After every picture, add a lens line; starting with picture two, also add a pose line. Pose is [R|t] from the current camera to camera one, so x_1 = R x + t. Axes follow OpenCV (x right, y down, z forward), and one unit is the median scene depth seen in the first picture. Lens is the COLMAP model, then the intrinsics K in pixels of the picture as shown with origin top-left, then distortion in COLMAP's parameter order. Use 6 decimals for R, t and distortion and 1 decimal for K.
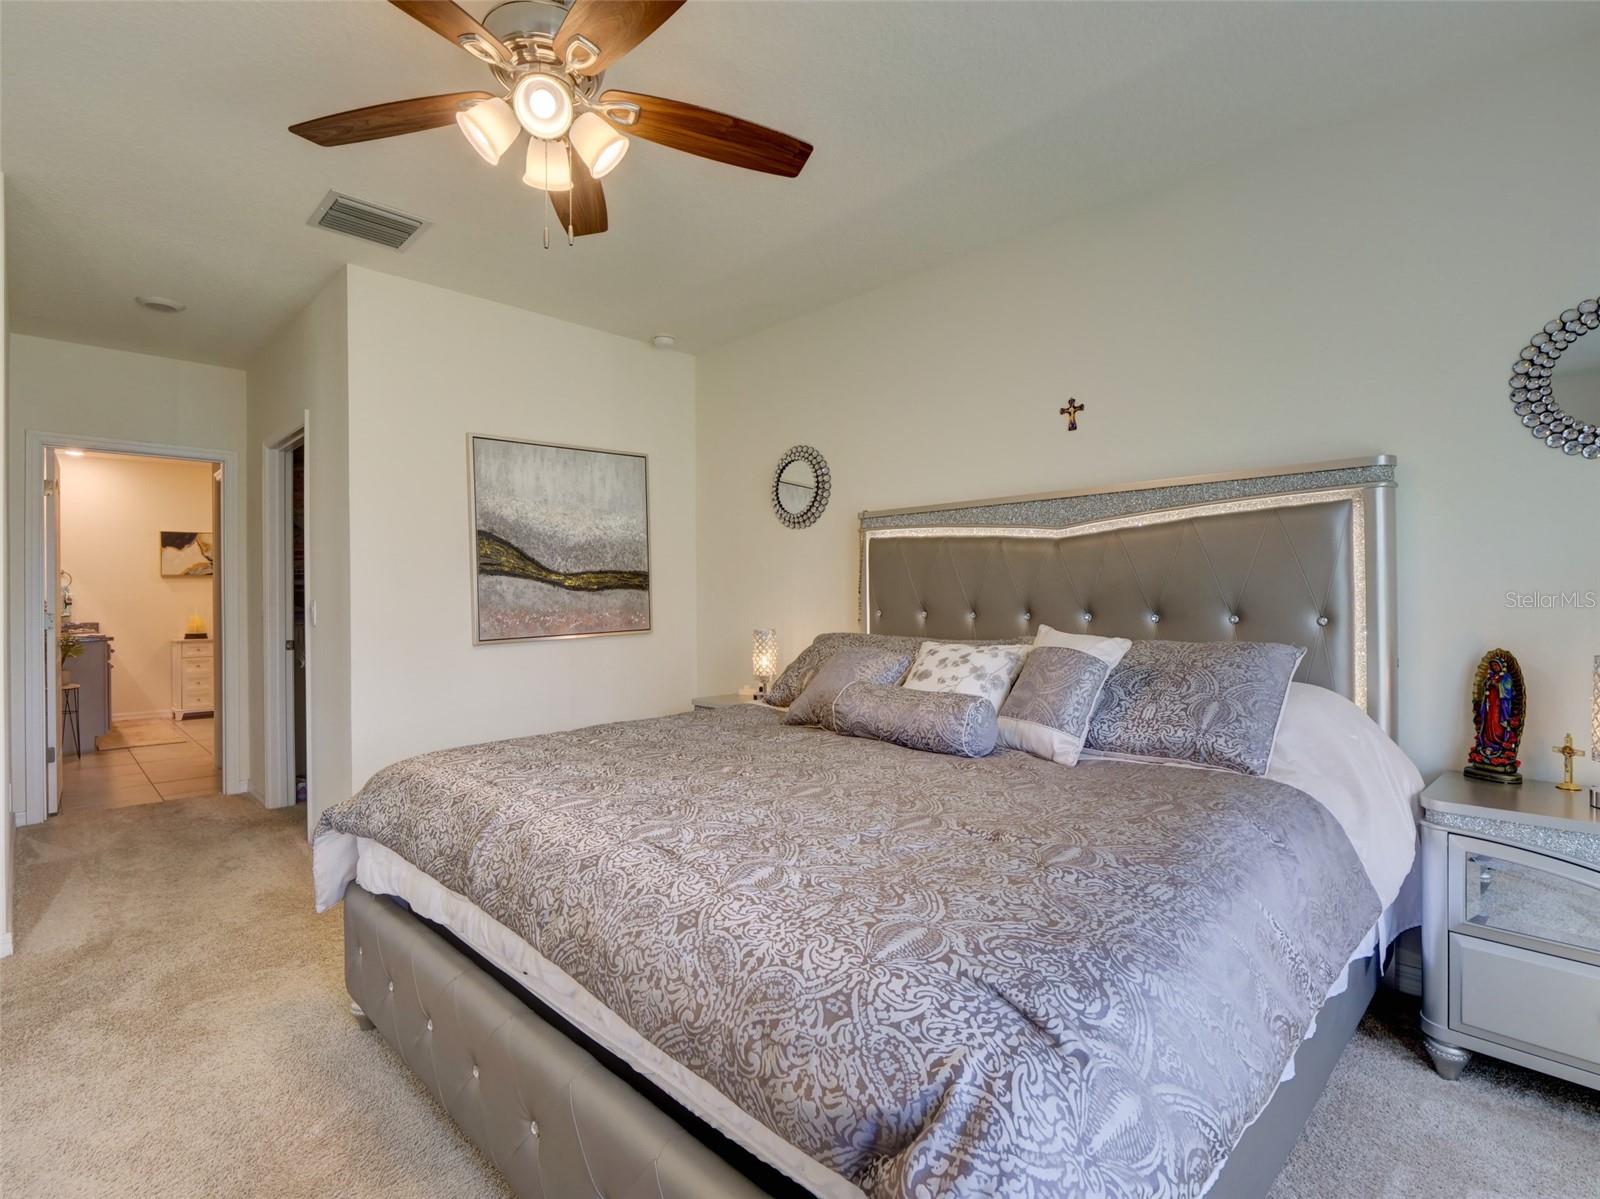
lens RADIAL K [[784.9, 0, 799.0], [0, 784.9, 597.7], [0, 0, 1]] dist [-0.010579, -0.001898]
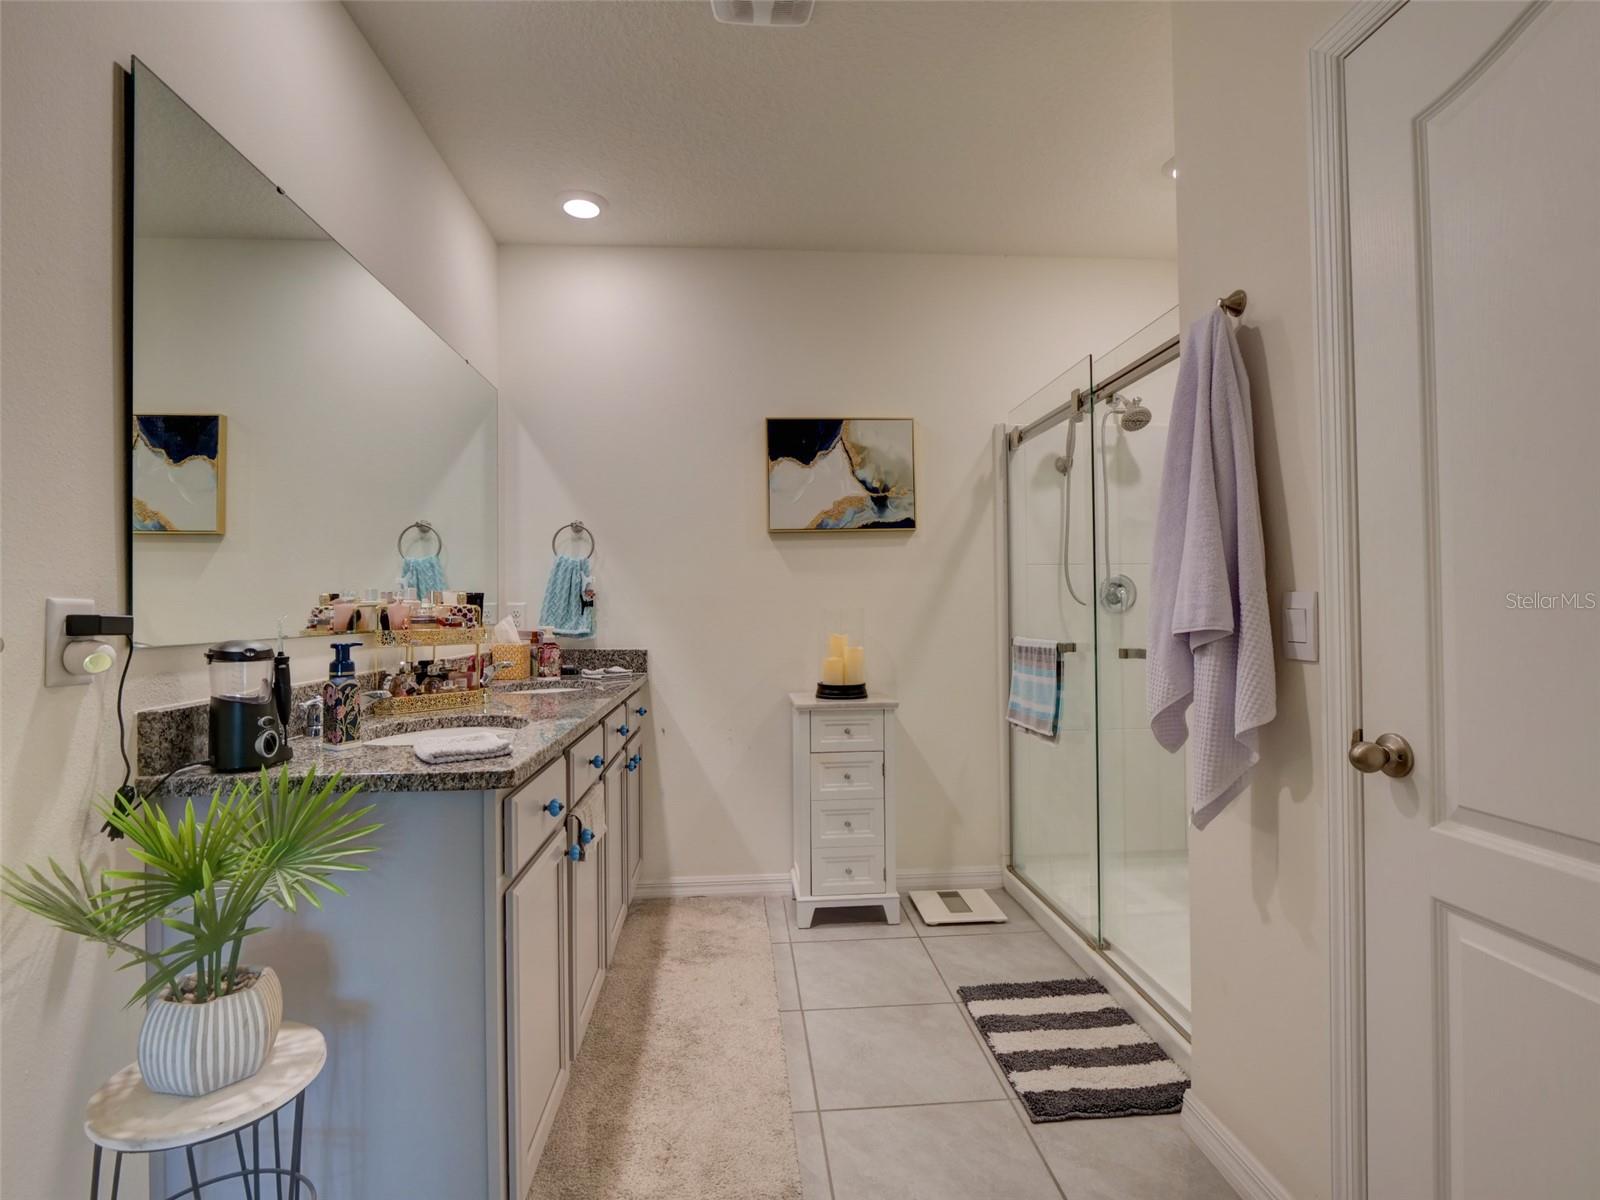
lens RADIAL K [[784.9, 0, 799.0], [0, 784.9, 598.2], [0, 0, 1]] dist [-0.010579, -0.001898]
pose [[0.766346, -0.010279, -0.642346, -0.555926], [0.003566, 0.999925, -0.011747, 0.008936], [0.642418, 0.006711, 0.766325, 0.709593]]
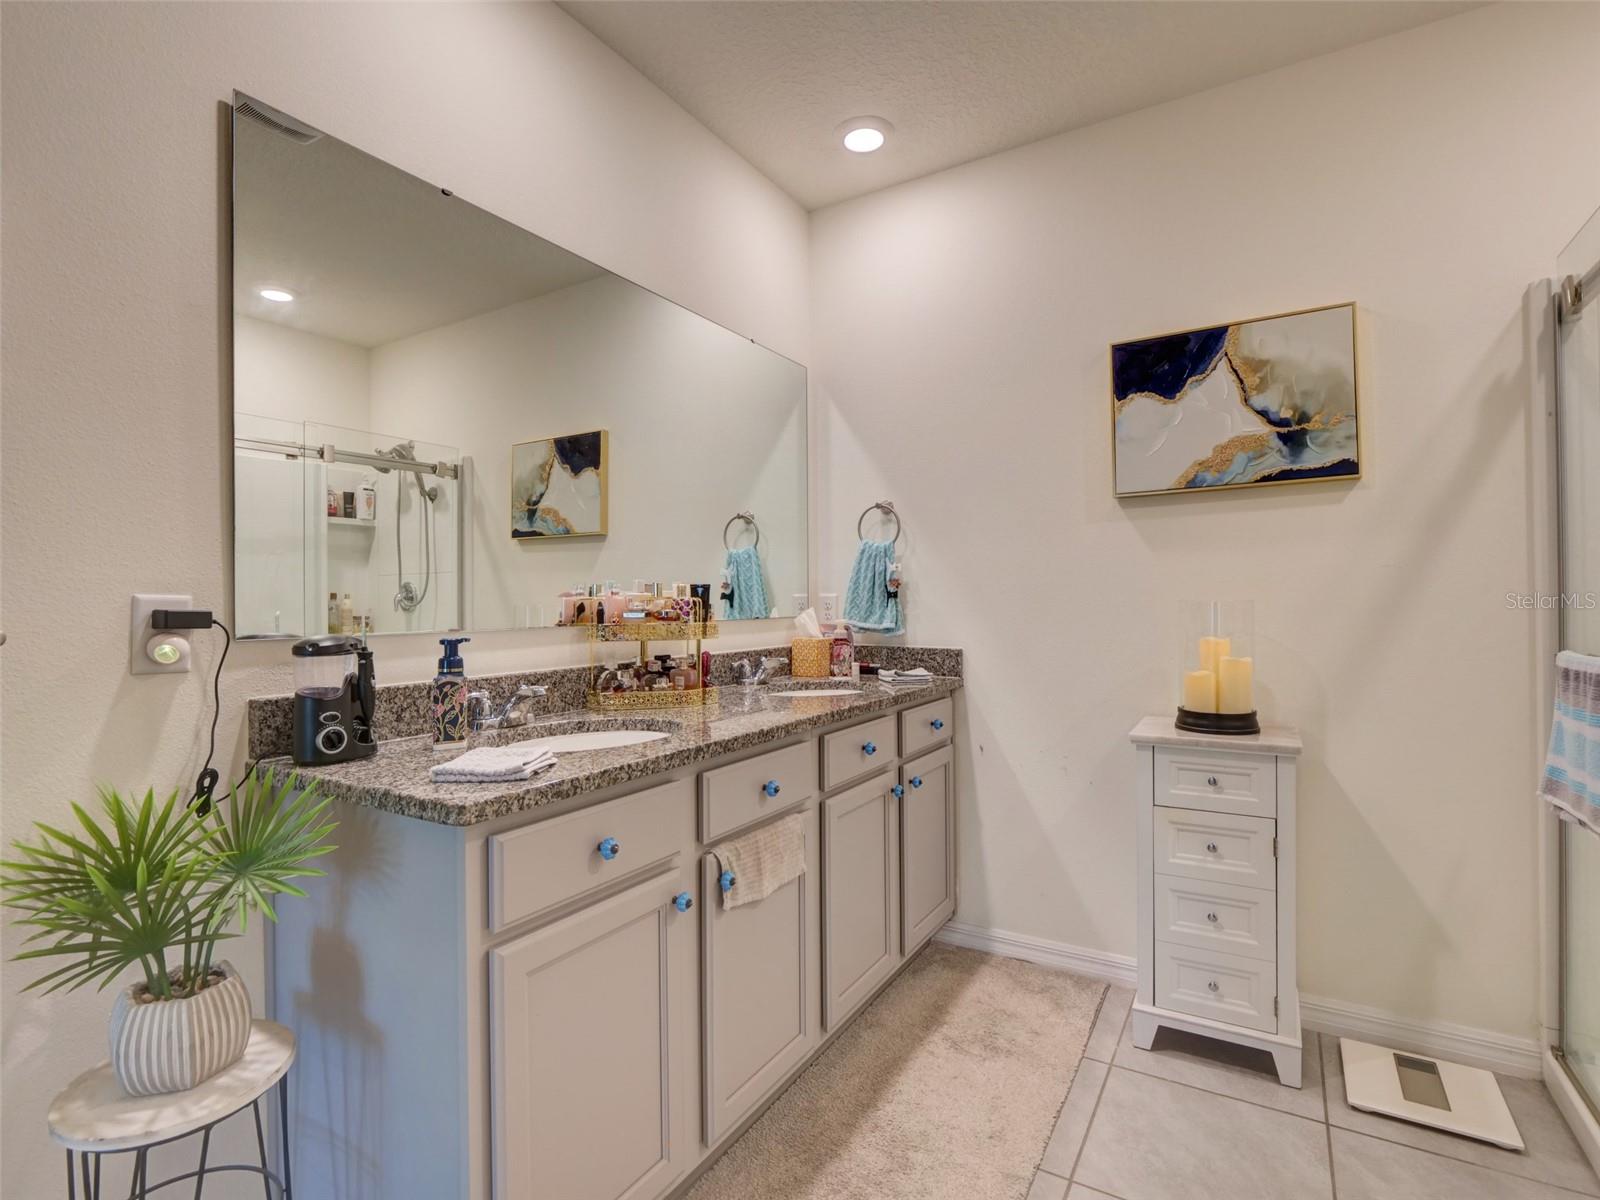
lens RADIAL K [[784.9, 0, 799.0], [0, 784.9, 598.2], [0, 0, 1]] dist [-0.010579, -0.001898]
pose [[0.241093, -0.001602, -0.970501, -0.565051], [0.004631, 0.999989, -0.000500, 0.008252], [0.970491, -0.004374, 0.241098, 0.814732]]
